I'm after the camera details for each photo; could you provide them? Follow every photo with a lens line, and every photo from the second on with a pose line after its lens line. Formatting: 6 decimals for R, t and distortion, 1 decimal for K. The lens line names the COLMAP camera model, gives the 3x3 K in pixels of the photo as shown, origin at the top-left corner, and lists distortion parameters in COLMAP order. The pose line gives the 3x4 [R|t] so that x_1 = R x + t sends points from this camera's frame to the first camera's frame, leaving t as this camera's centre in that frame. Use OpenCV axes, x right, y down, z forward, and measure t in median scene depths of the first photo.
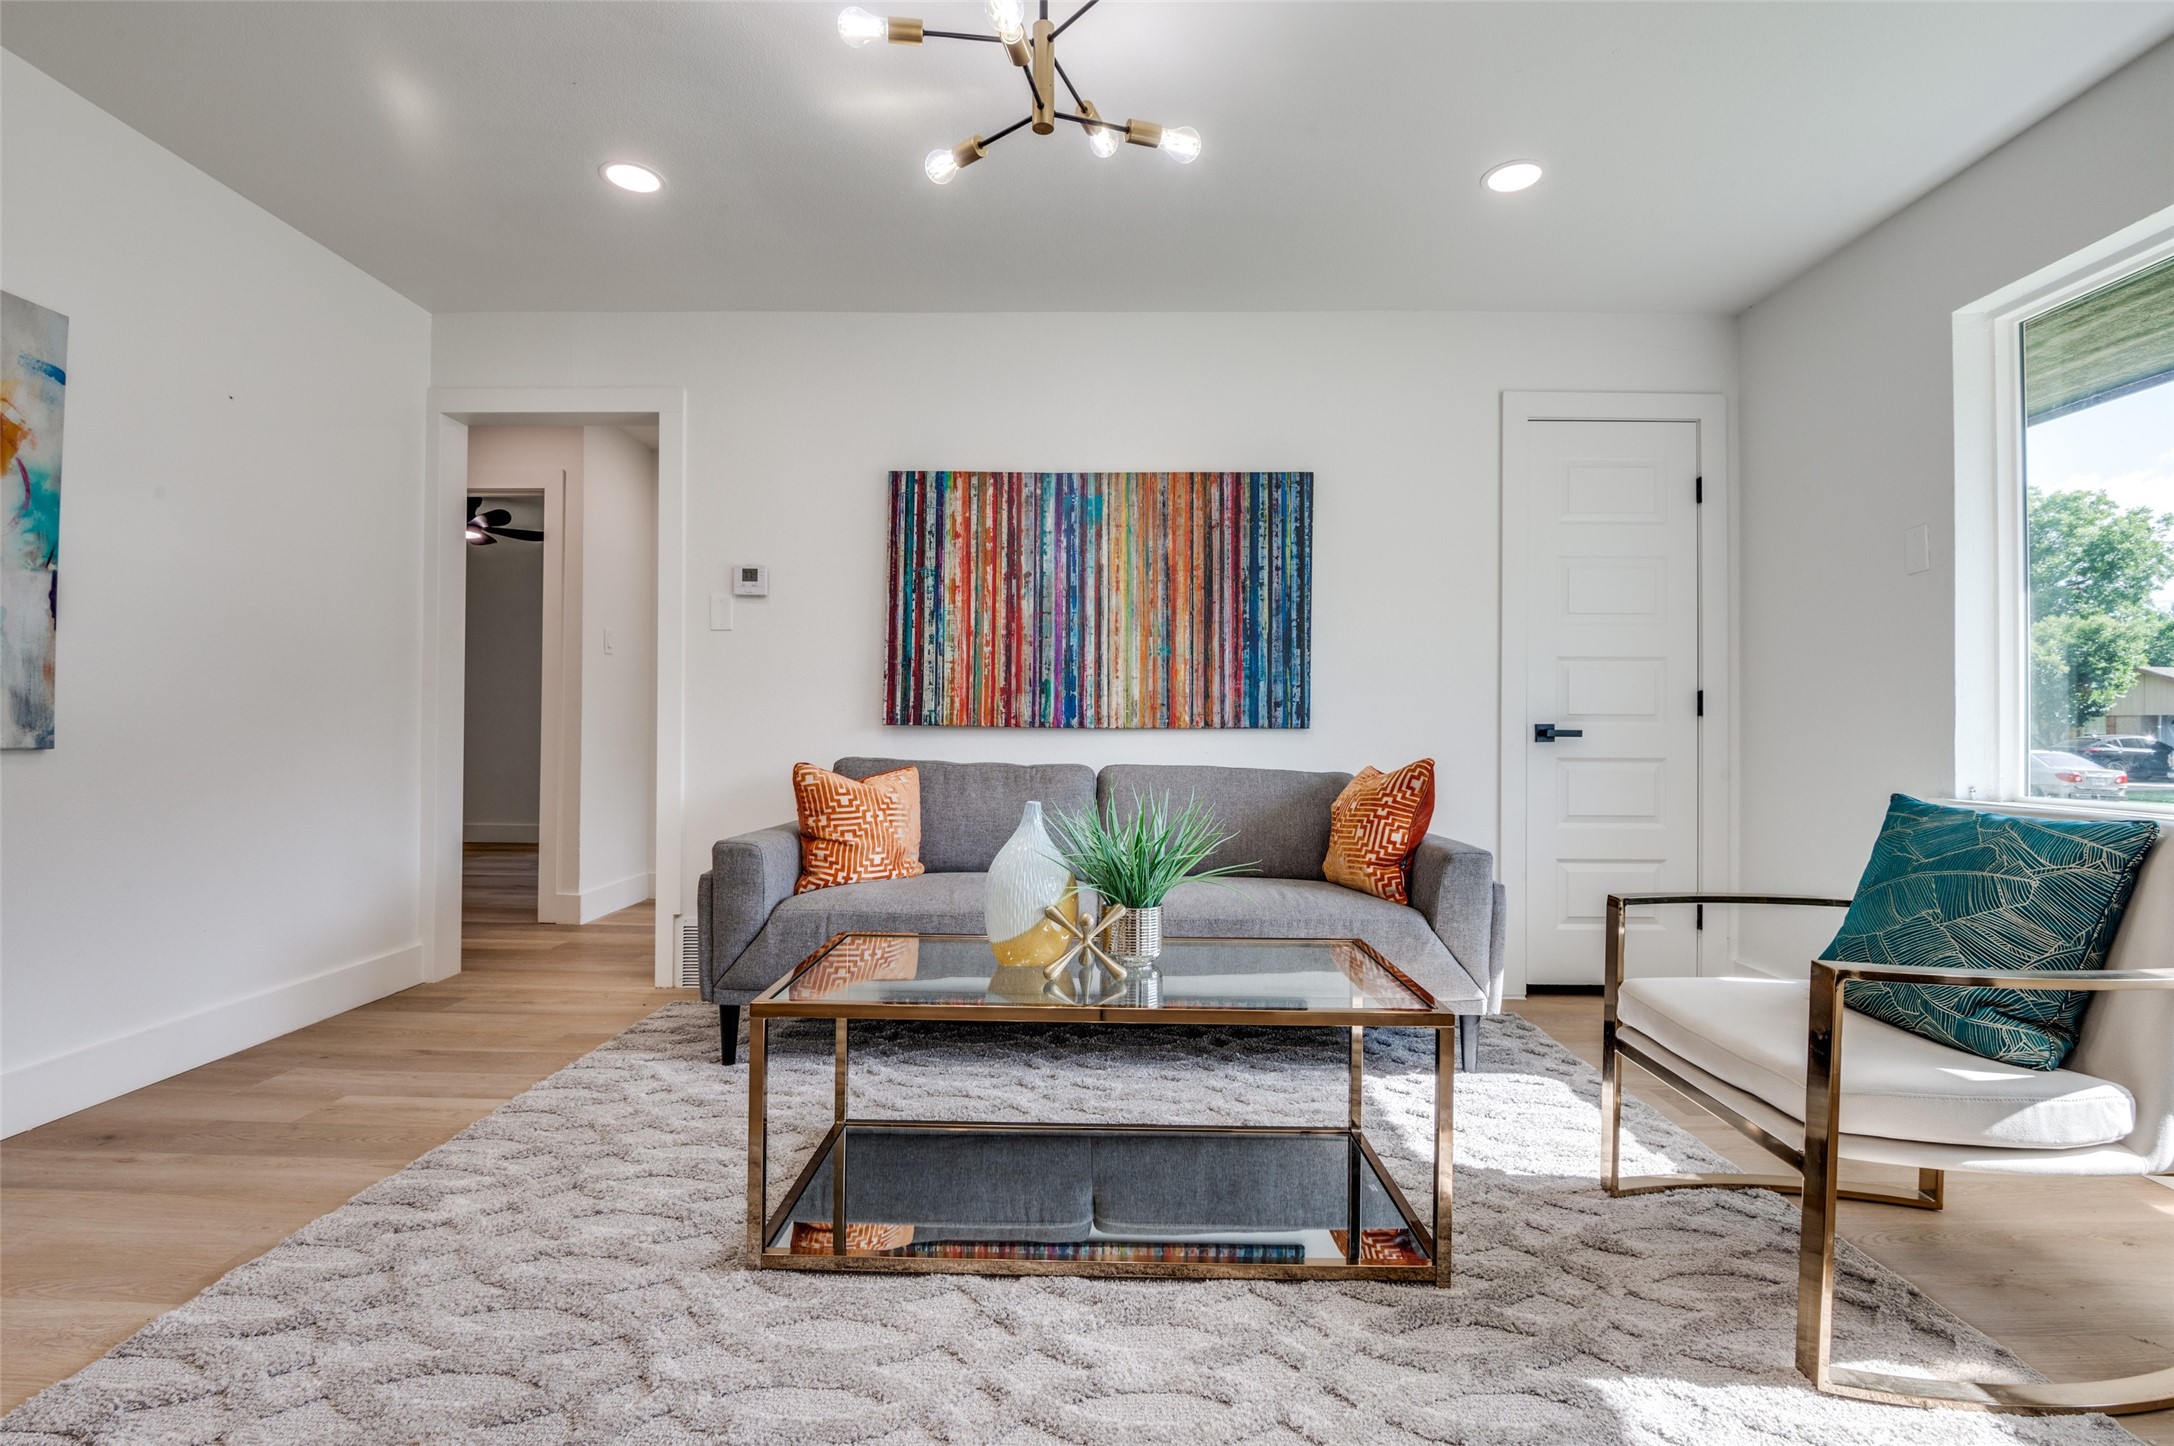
lens RADIAL K [[1000.1, 0, 1085.5], [0, 1000.1, 721.9], [0, 0, 1]] dist [-0.010173, -0.007563]
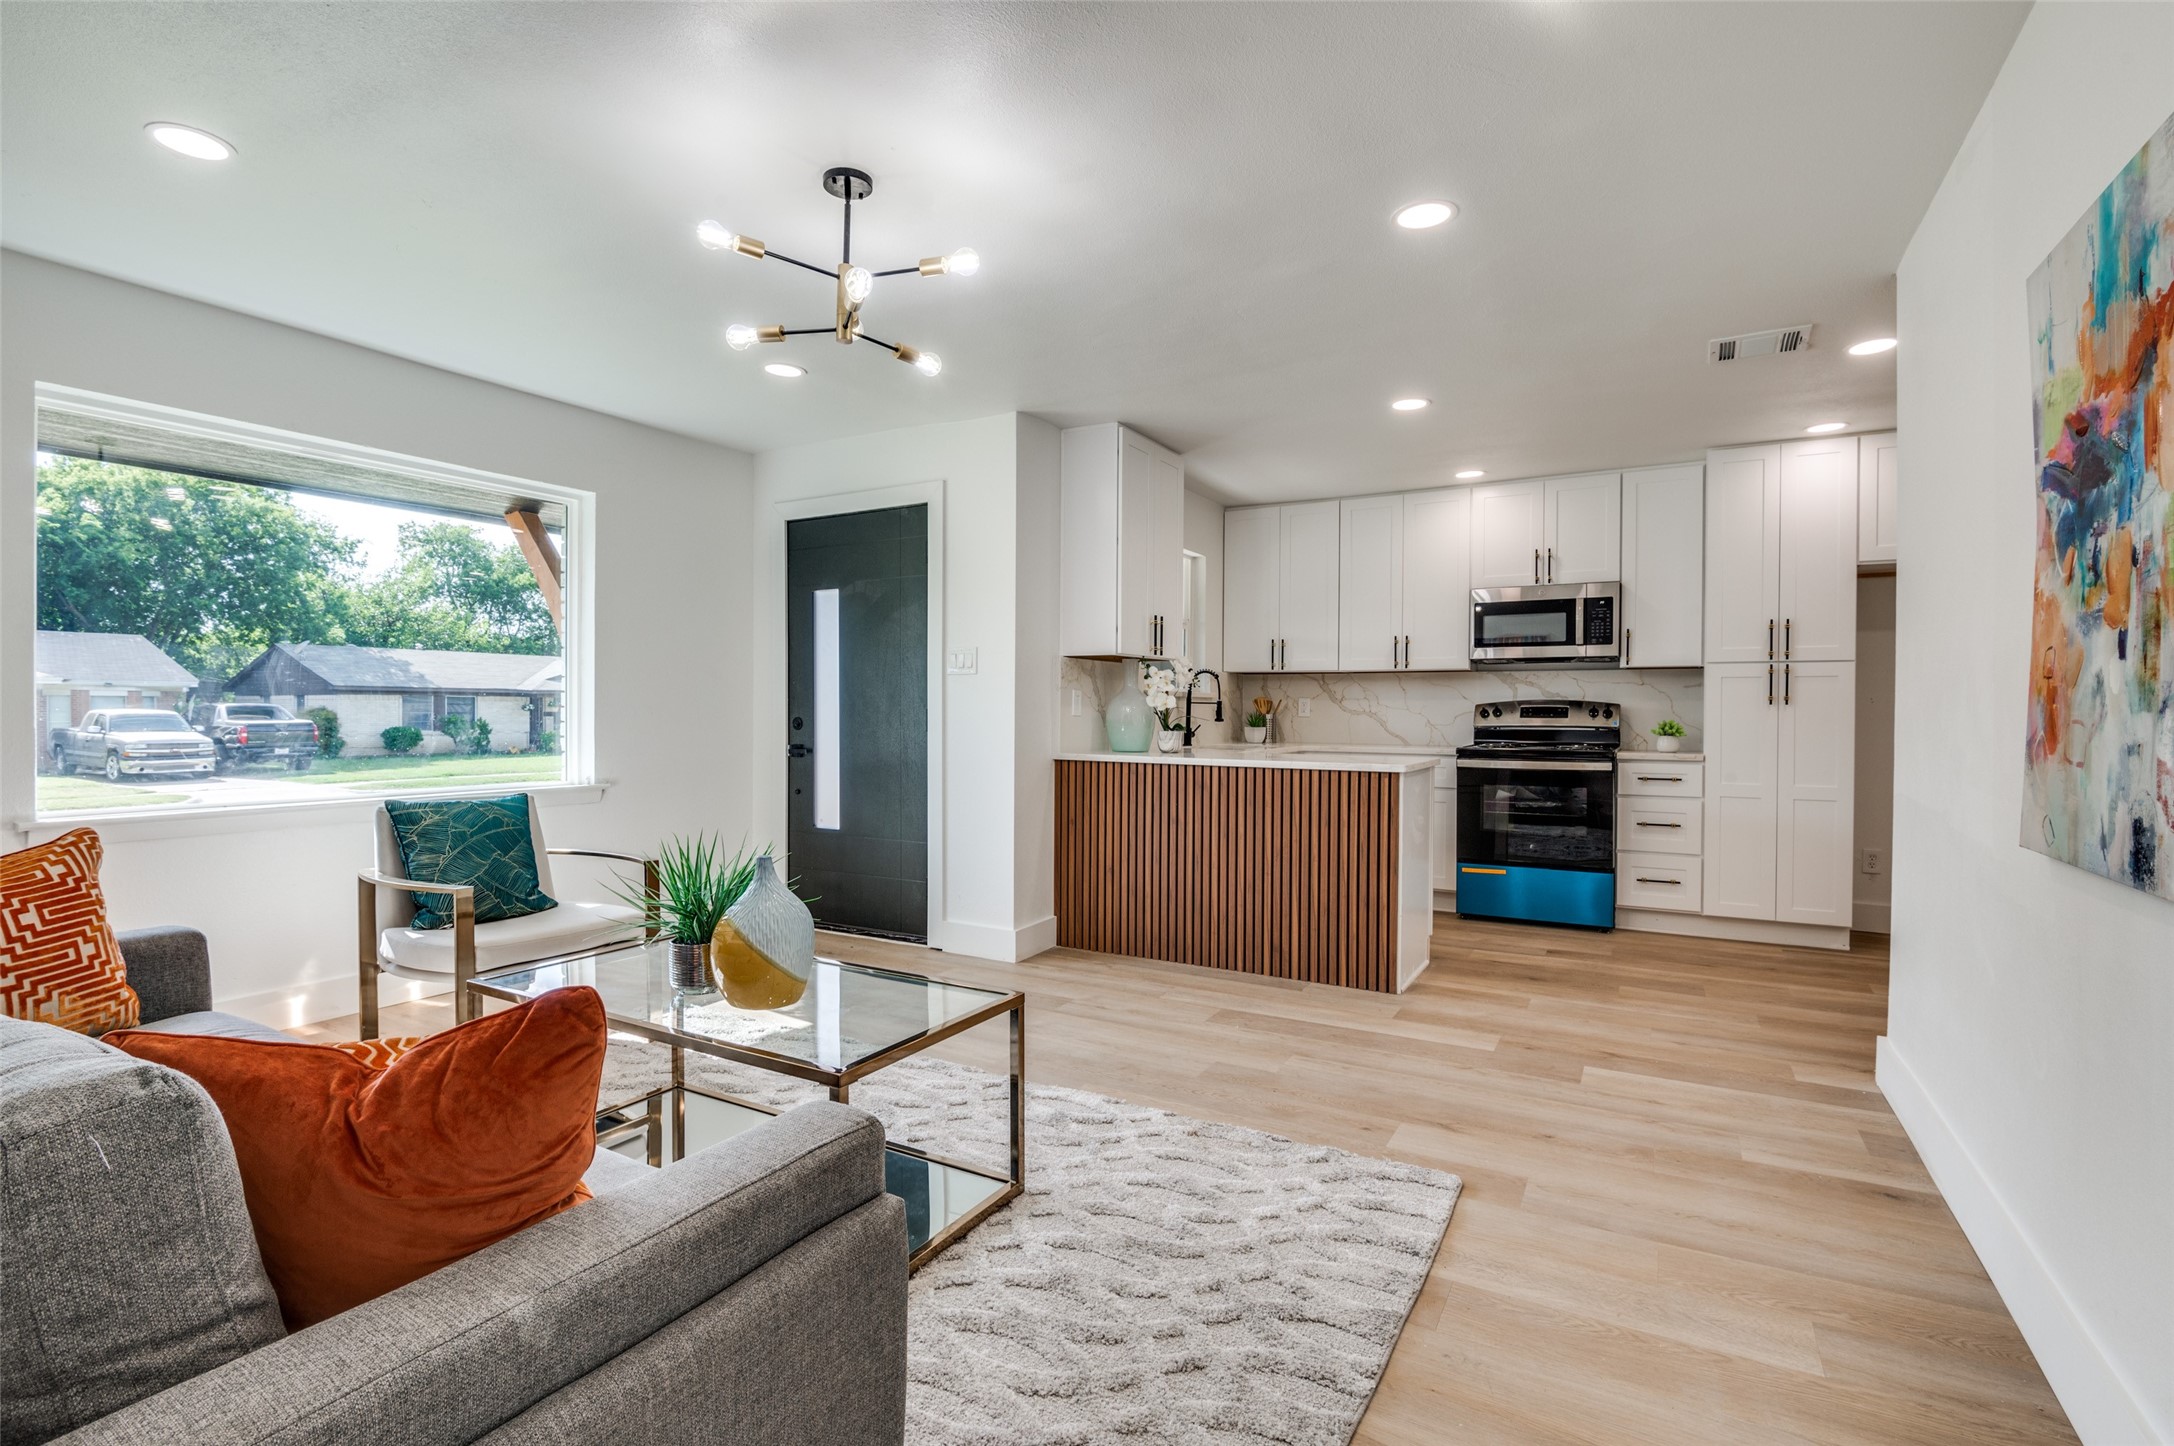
lens RADIAL K [[1000.1, 0, 1070.7], [0, 1000.1, 722.7], [0, 0, 1]] dist [-0.010173, -0.007563]
pose [[-0.865941, -0.019055, 0.499784, -0.507866], [-0.015516, 0.999816, 0.011237, -0.046561], [-0.499906, 0.001976, -0.866077, 1.026217]]
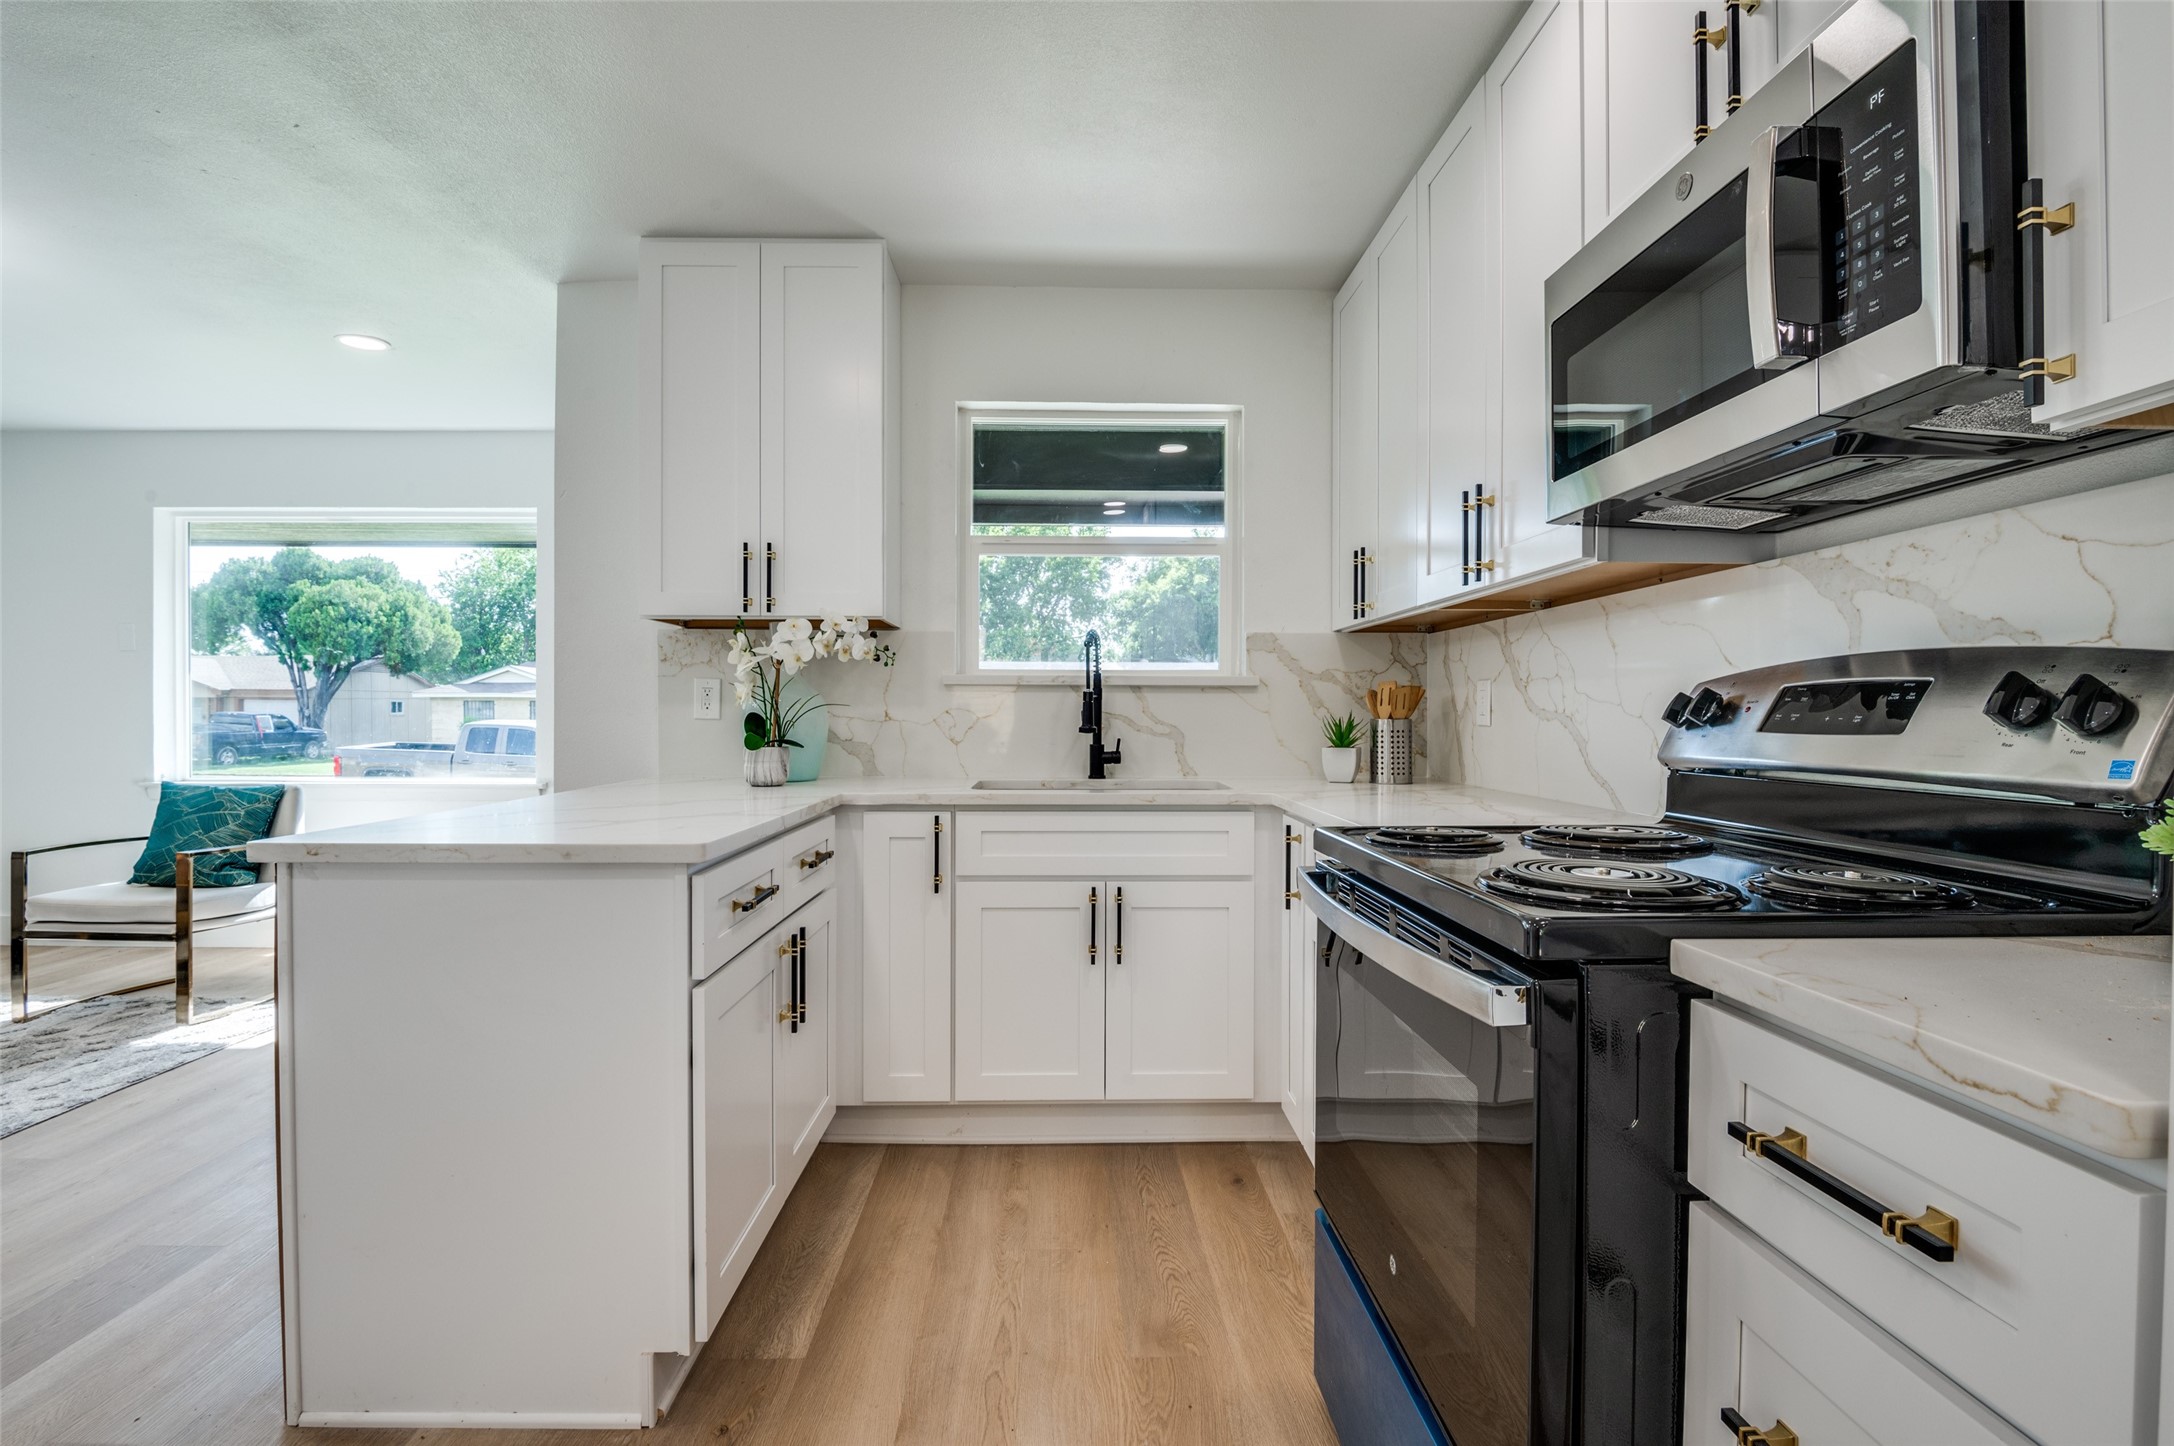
lens RADIAL K [[1000.1, 0, 1081.1], [0, 1000.1, 721.1], [0, 0, 1]] dist [-0.010173, -0.007563]
pose [[-0.036985, -0.014202, 0.999215, -0.710493], [-0.009859, 0.999856, 0.013846, -0.054461], [-0.999267, -0.009339, -0.037120, -0.451247]]
